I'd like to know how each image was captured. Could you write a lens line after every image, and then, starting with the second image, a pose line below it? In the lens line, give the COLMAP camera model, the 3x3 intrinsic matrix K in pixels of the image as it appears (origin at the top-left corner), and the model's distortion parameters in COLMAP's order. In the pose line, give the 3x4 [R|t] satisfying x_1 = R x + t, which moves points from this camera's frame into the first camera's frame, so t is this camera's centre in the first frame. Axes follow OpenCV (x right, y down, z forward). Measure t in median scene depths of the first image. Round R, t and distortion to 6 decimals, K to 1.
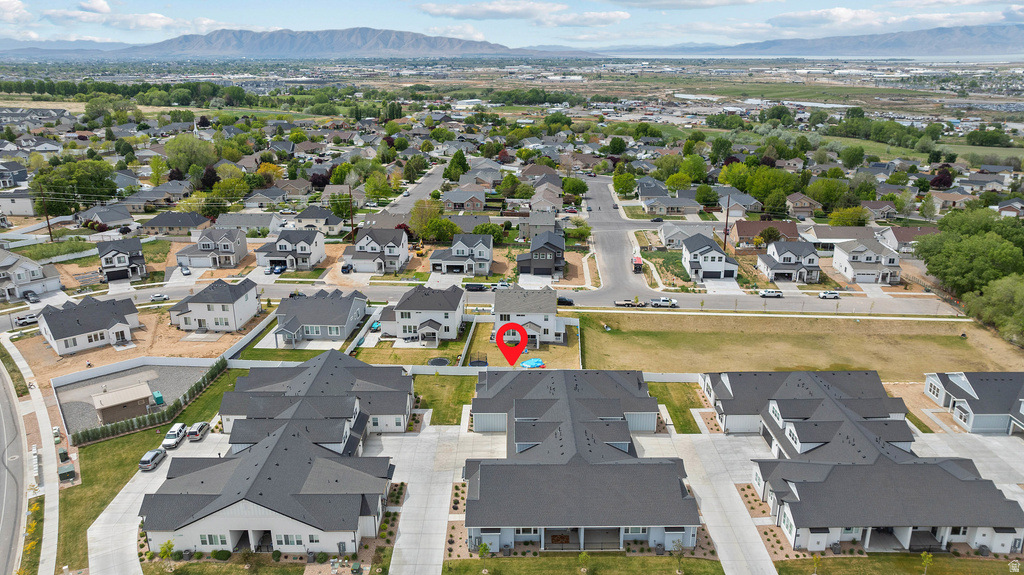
lens RADIAL K [[721.6, 0, 513.6], [0, 721.6, 286.3], [0, 0, 1]] dist [-0.030021, 0.032653]
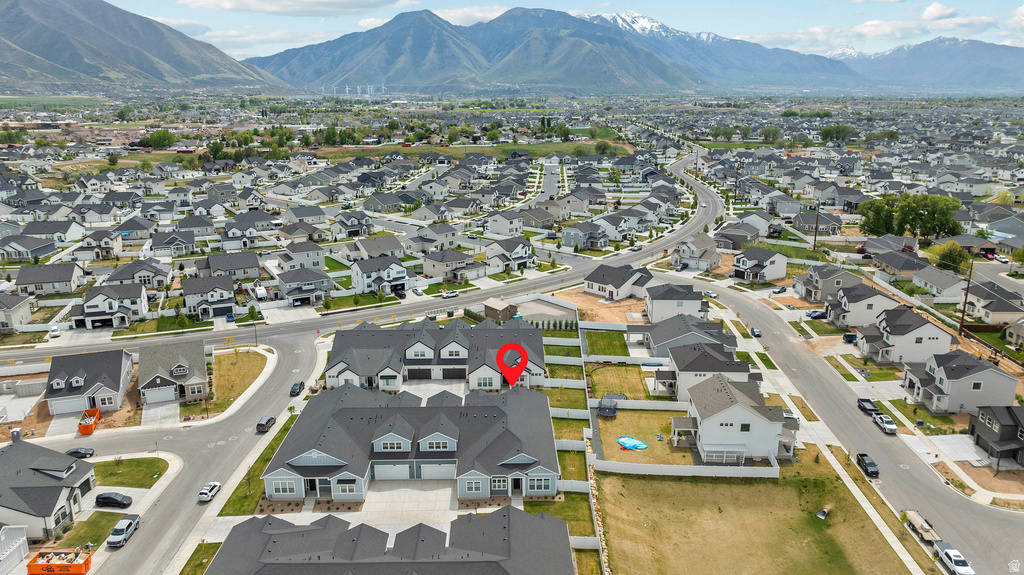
lens RADIAL K [[721.6, 0, 514.9], [0, 721.6, 287.2], [0, 0, 1]] dist [-0.030021, 0.032653]
pose [[0.015758, 0.265020, -0.964114, 0.601438], [-0.307978, 0.918640, 0.247486, -0.176704], [0.951263, 0.293026, 0.096097, 0.531876]]
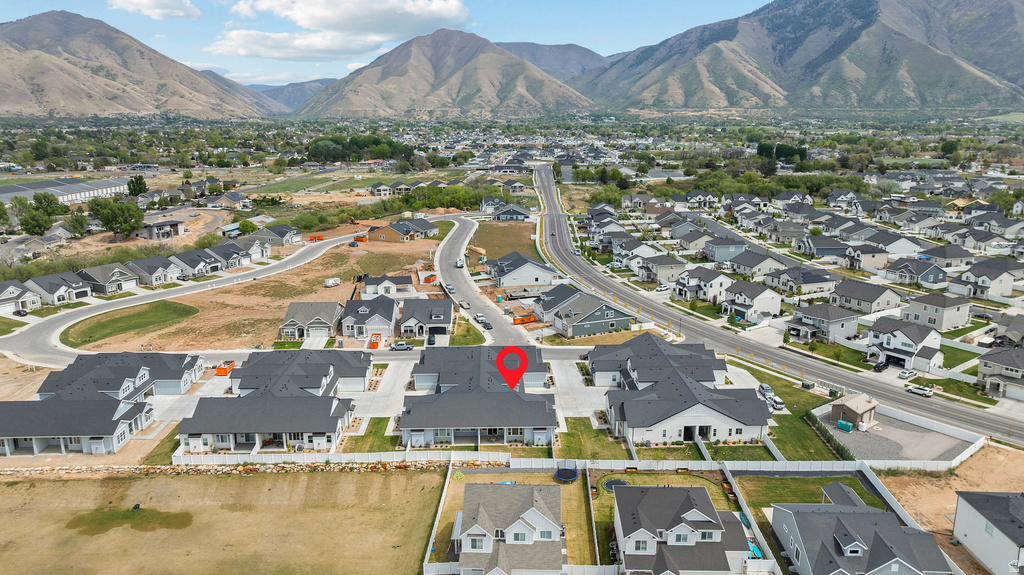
lens RADIAL K [[721.6, 0, 512.2], [0, 721.6, 289.3], [0, 0, 1]] dist [-0.030021, 0.032653]
pose [[-0.999643, 0.009547, -0.024952, 0.025833], [-0.004847, 0.853659, 0.520809, -0.380874], [0.026273, 0.520744, -0.853308, 1.163300]]
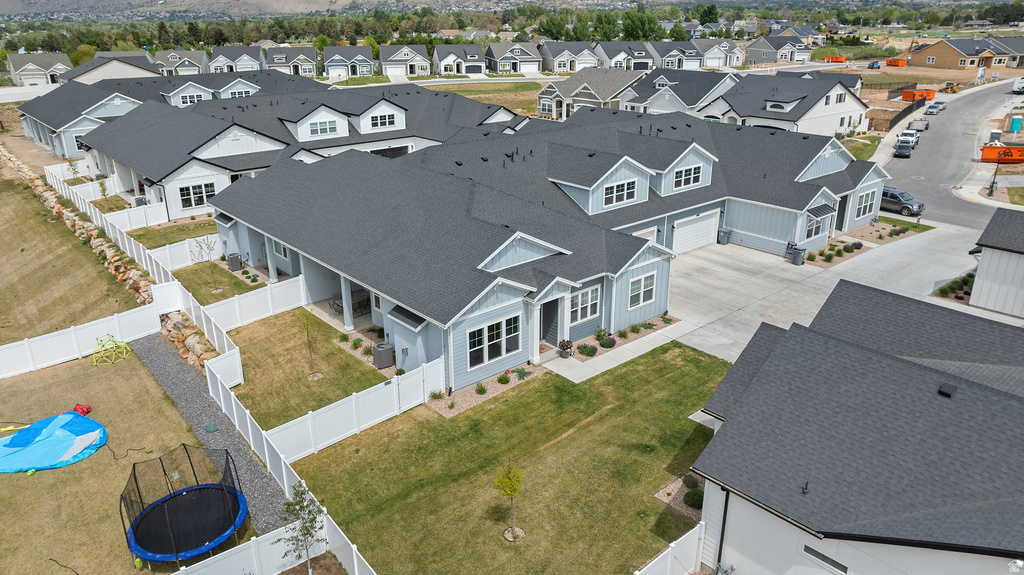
lens RADIAL K [[721.6, 0, 512.6], [0, 721.6, 287.3], [0, 0, 1]] dist [-0.030021, 0.032653]
pose [[-0.653444, -0.265312, 0.708957, -0.149200], [0.241211, 0.814766, 0.527232, -0.007002], [-0.717515, 0.515525, -0.468408, 0.715408]]
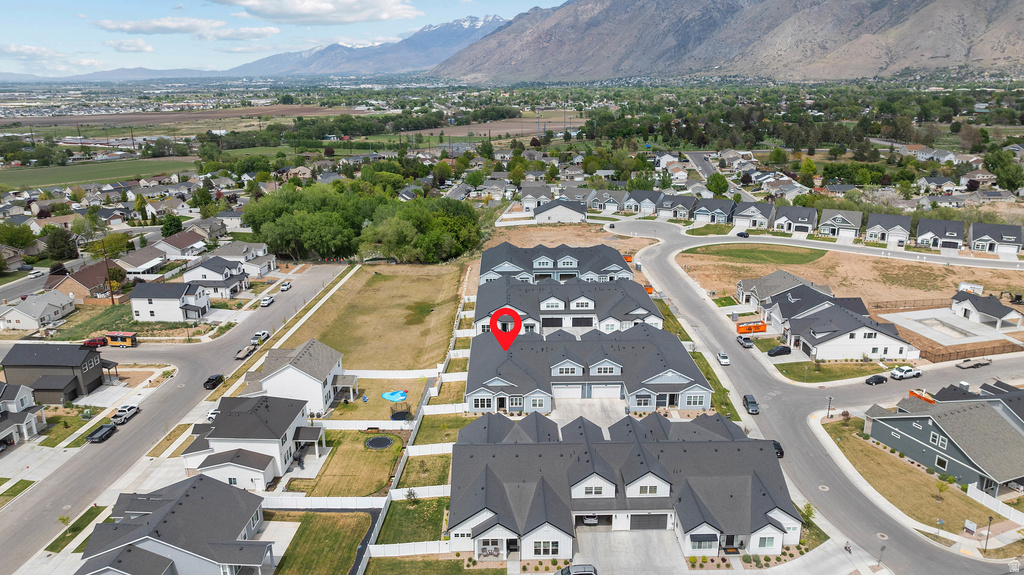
lens RADIAL K [[721.6, 0, 514.2], [0, 721.6, 288.9], [0, 0, 1]] dist [-0.030021, 0.032653]
pose [[-0.011479, -0.284580, 0.958584, -0.627236], [0.317081, 0.908136, 0.273401, -0.172210], [-0.948329, 0.307087, 0.079811, 0.534554]]
